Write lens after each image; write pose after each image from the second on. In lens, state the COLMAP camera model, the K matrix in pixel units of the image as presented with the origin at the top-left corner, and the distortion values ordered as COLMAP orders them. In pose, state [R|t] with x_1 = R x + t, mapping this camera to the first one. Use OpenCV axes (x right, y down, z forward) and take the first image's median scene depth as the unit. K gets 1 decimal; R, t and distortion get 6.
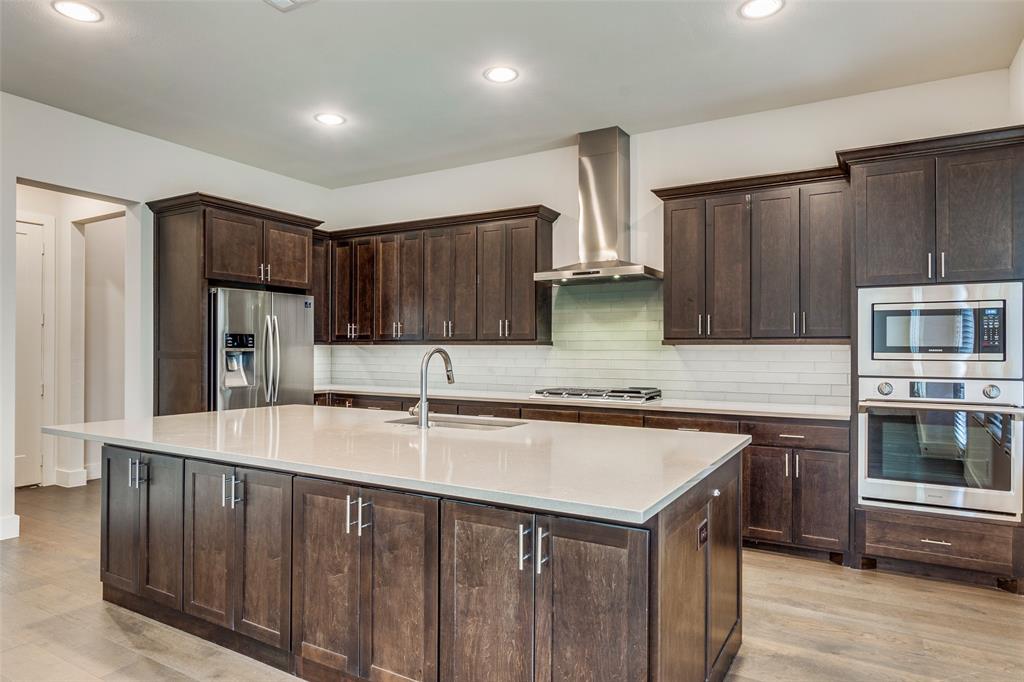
lens RADIAL K [[616.9, 0, 510.3], [0, 616.9, 356.1], [0, 0, 1]] dist [-0.004985, -0.000662]
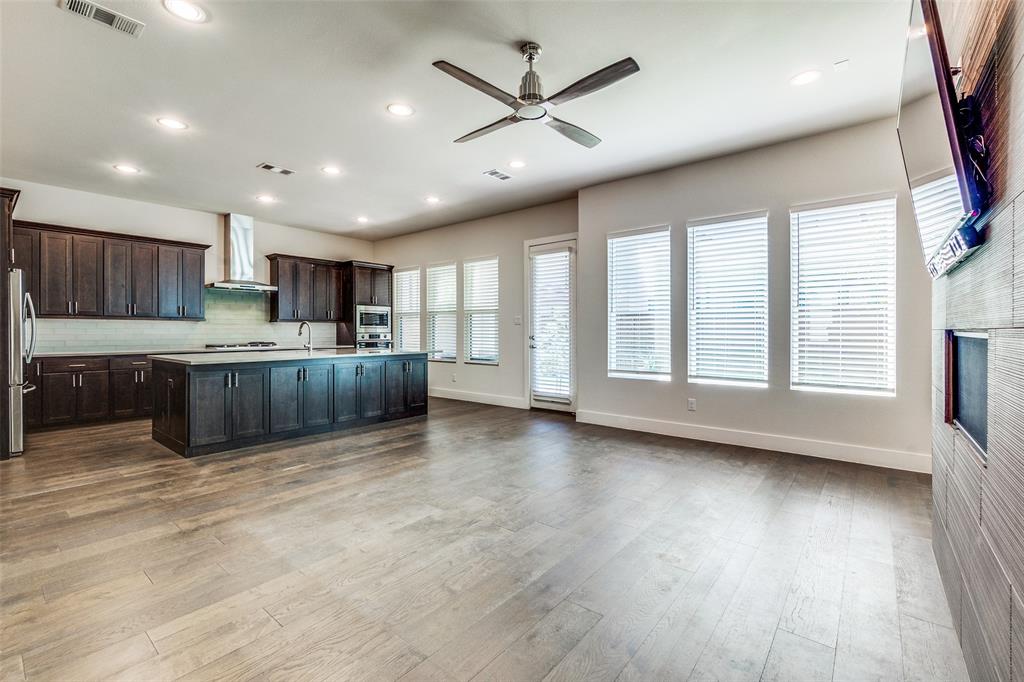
lens RADIAL K [[448.9, 0, 506.8], [0, 448.9, 330.7], [0, 0, 1]] dist [-0.003442, -0.000371]
pose [[0.158205, -0.003375, 0.987400, -1.349710], [0.008988, 0.999958, 0.001978, 0.019502], [-0.987365, 0.008562, 0.158229, -0.103829]]
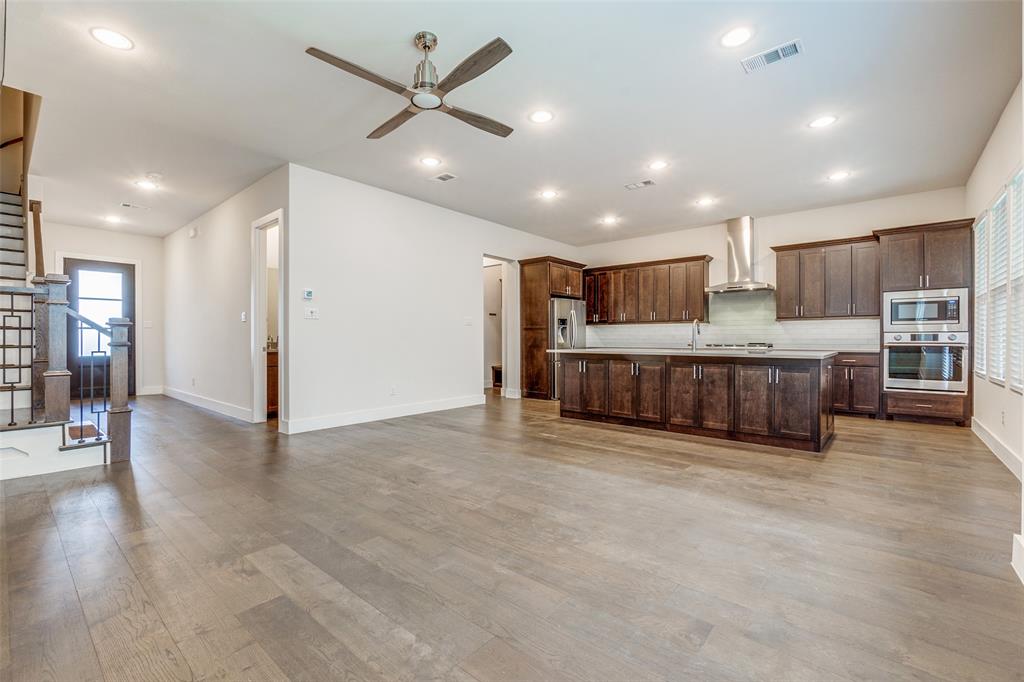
lens RADIAL K [[440.7, 0, 505.4], [0, 440.7, 344.0], [0, 0, 1]] dist [-0.002260, 0.000094]
pose [[0.982984, -0.002438, -0.183674, -0.407600], [0.002969, 0.999992, 0.002617, 0.056651], [0.183667, -0.003118, 0.982984, -0.680262]]
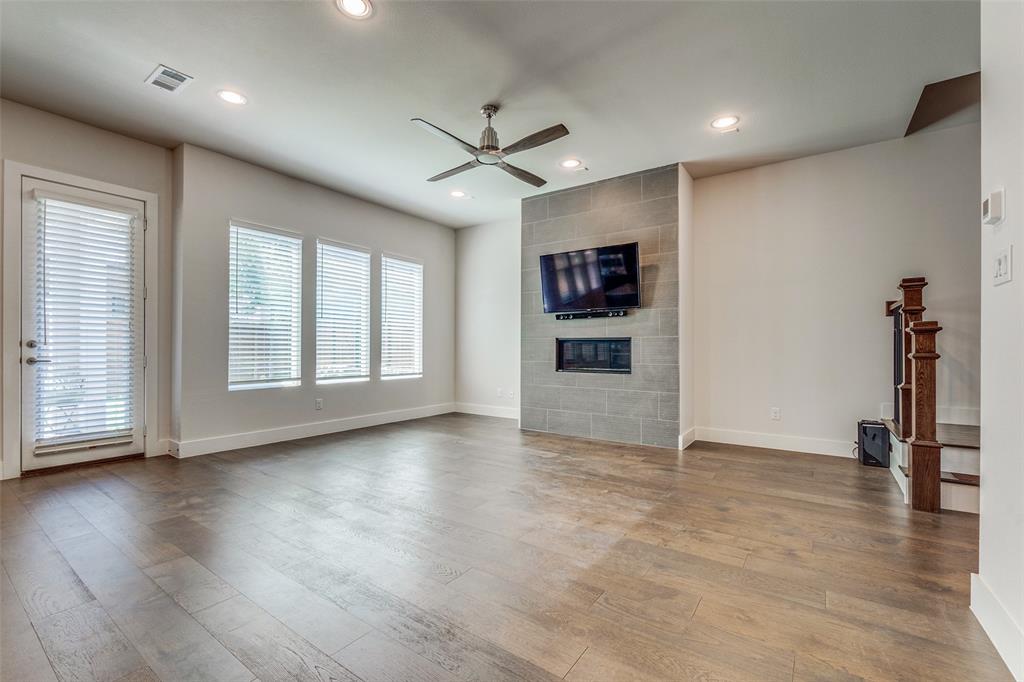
lens RADIAL K [[440.7, 0, 505.4], [0, 440.7, 344.0], [0, 0, 1]] dist [-0.002260, 0.000094]
pose [[-0.996091, -0.005906, 0.088130, -0.761995], [-0.006009, 0.999982, -0.000899, 0.043476], [-0.088124, -0.001425, -0.996109, 0.826288]]
